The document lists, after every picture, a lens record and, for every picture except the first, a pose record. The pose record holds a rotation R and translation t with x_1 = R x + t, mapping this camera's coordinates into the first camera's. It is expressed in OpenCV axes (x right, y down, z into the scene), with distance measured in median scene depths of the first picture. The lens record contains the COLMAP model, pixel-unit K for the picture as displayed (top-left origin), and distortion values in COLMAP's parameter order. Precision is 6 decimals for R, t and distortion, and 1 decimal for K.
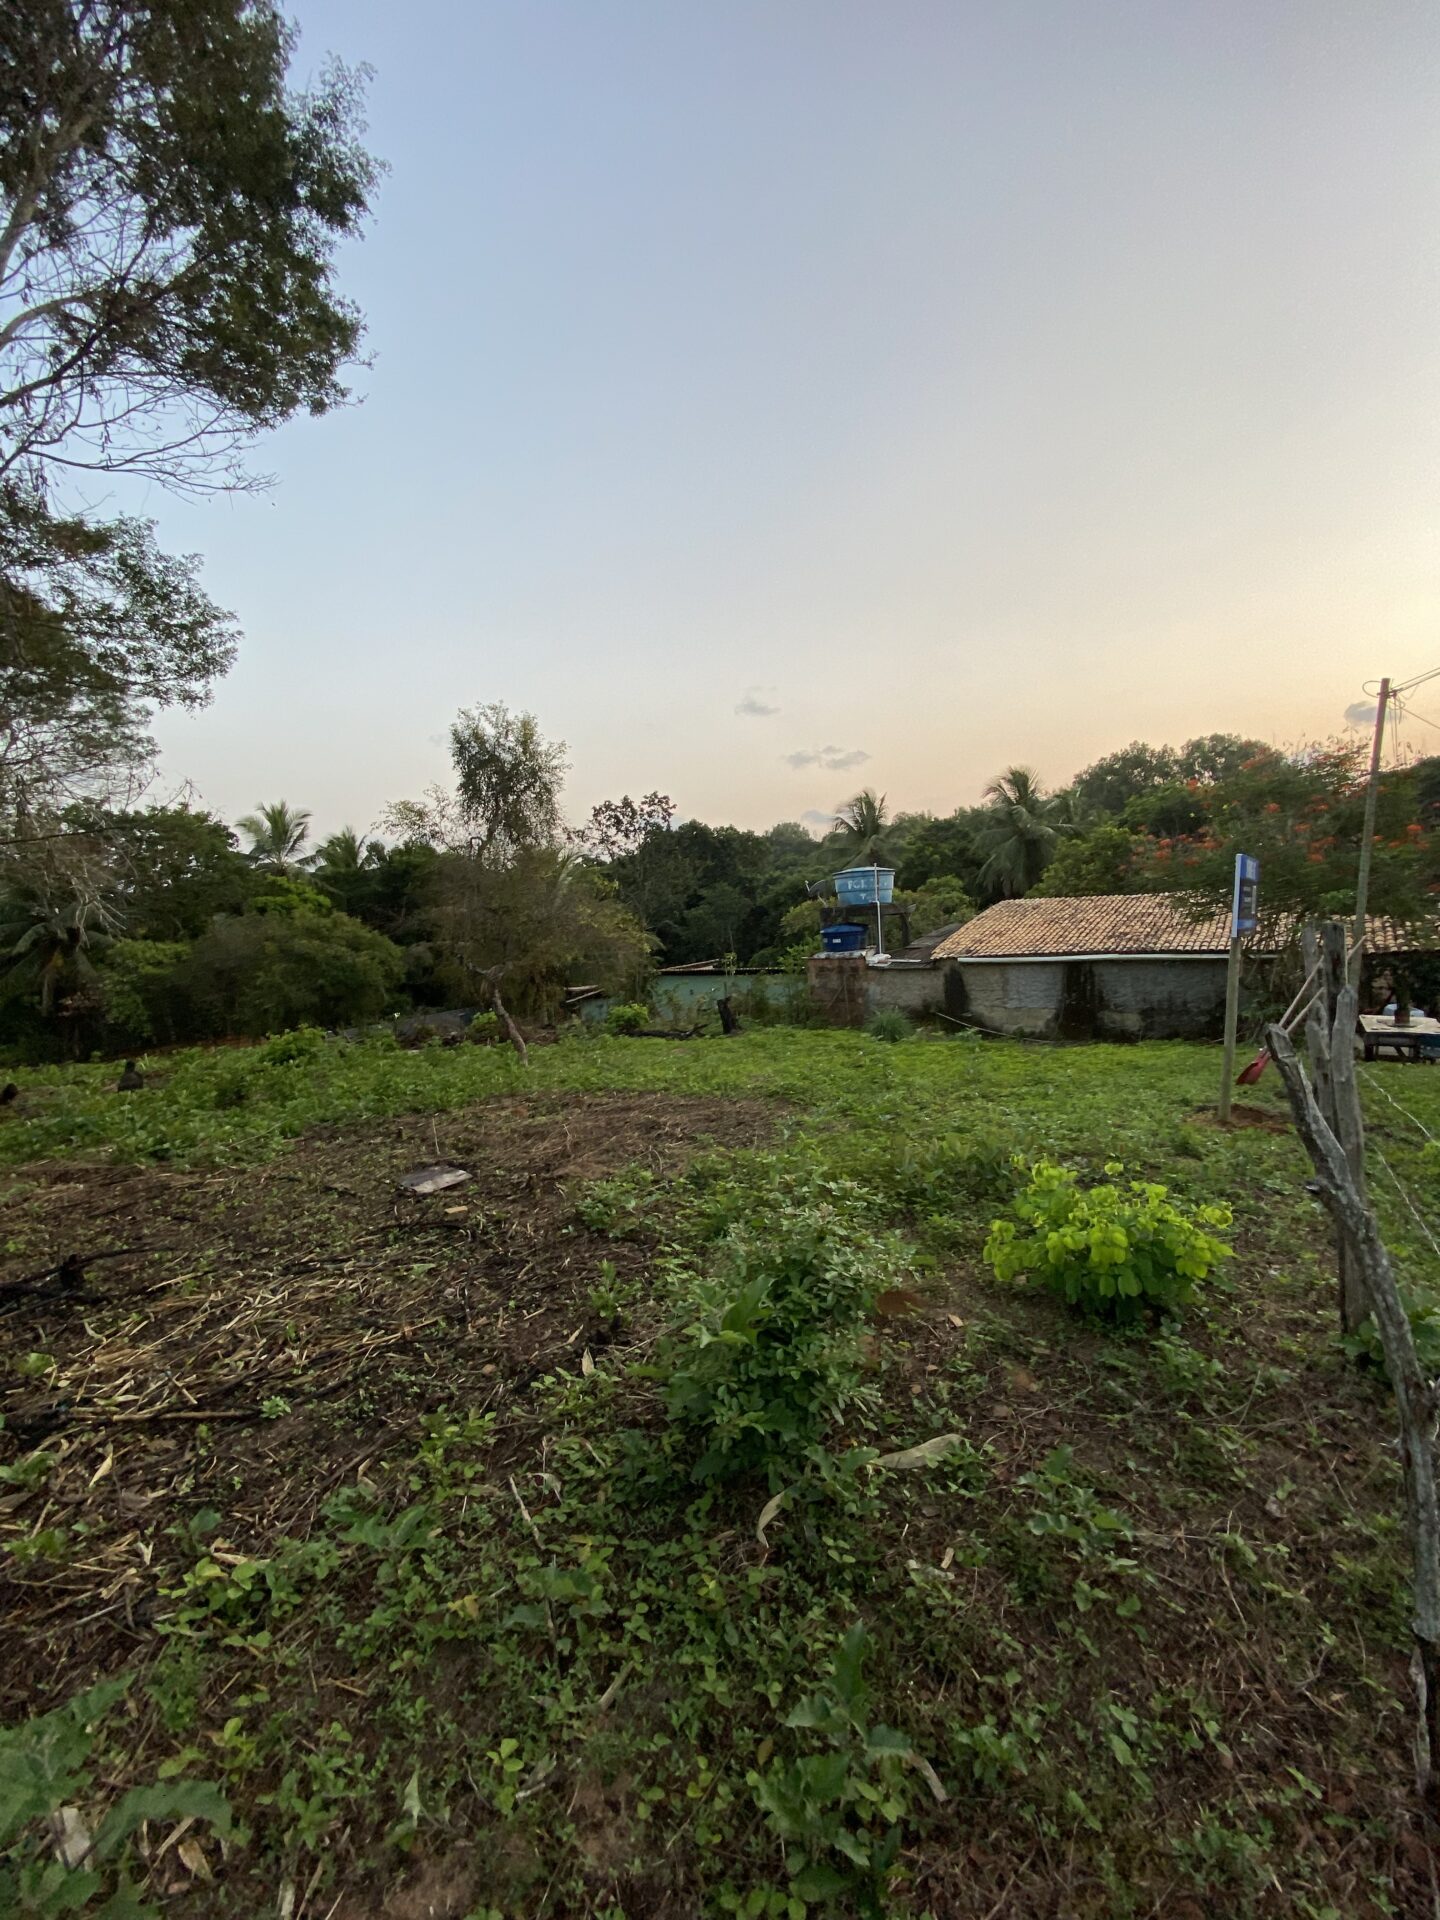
lens RADIAL K [[778.1, 0, 721.6], [0, 778.1, 957.4], [0, 0, 1]] dist [0.026049, -0.021991]
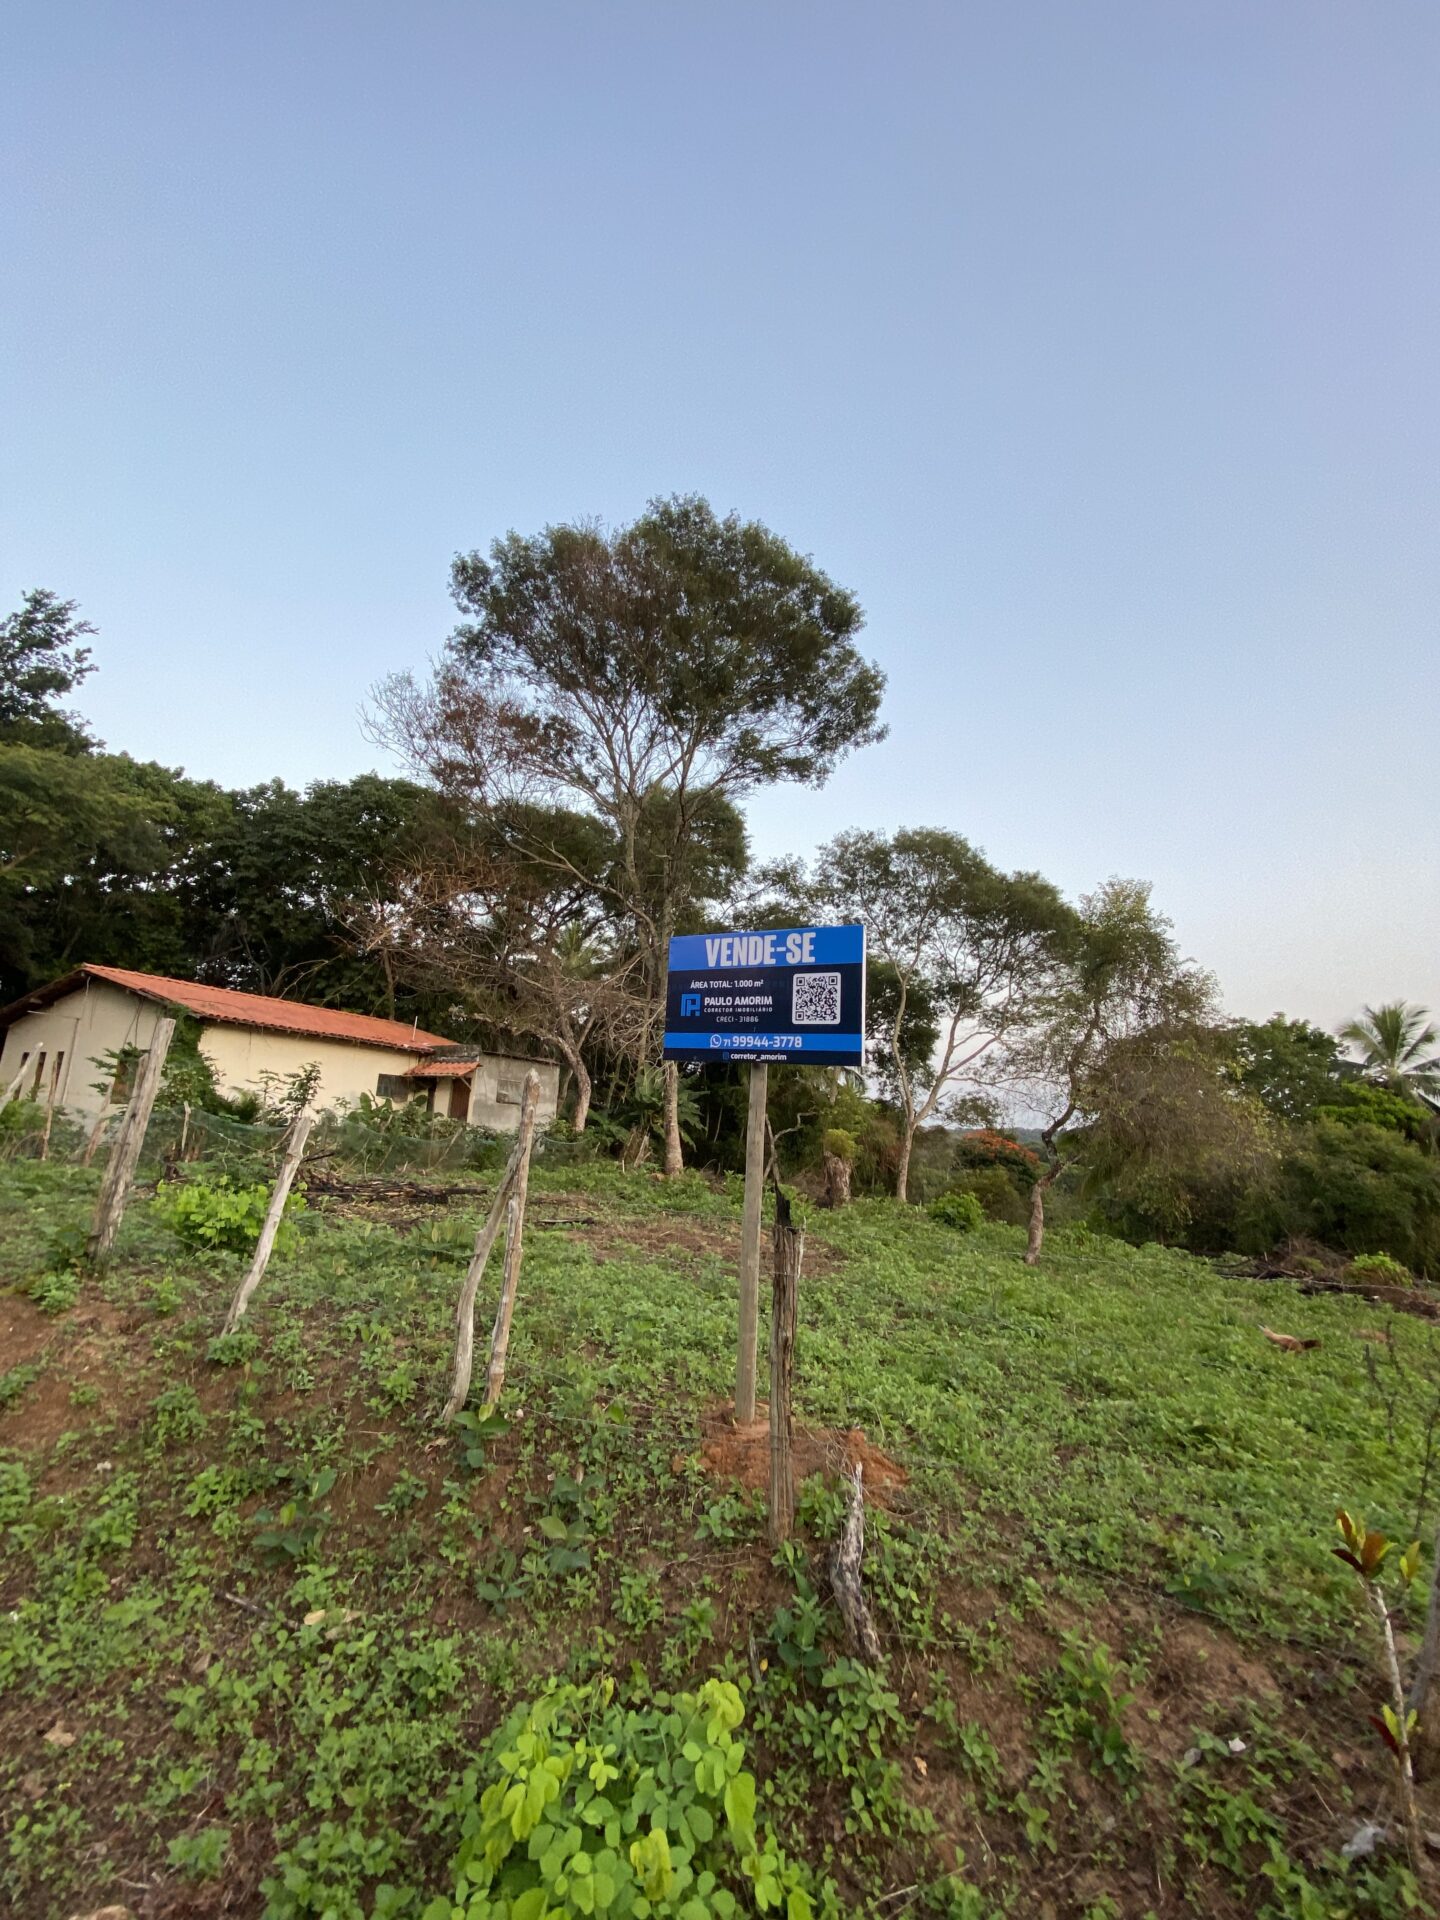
lens RADIAL K [[778.1, 0, 721.6], [0, 778.1, 957.4], [0, 0, 1]] dist [0.026049, -0.021991]
pose [[0.171897, -0.167265, -0.970811, 0.187454], [-0.107814, 0.976366, -0.187312, 0.000445], [0.979197, 0.136866, 0.149800, 0.126290]]
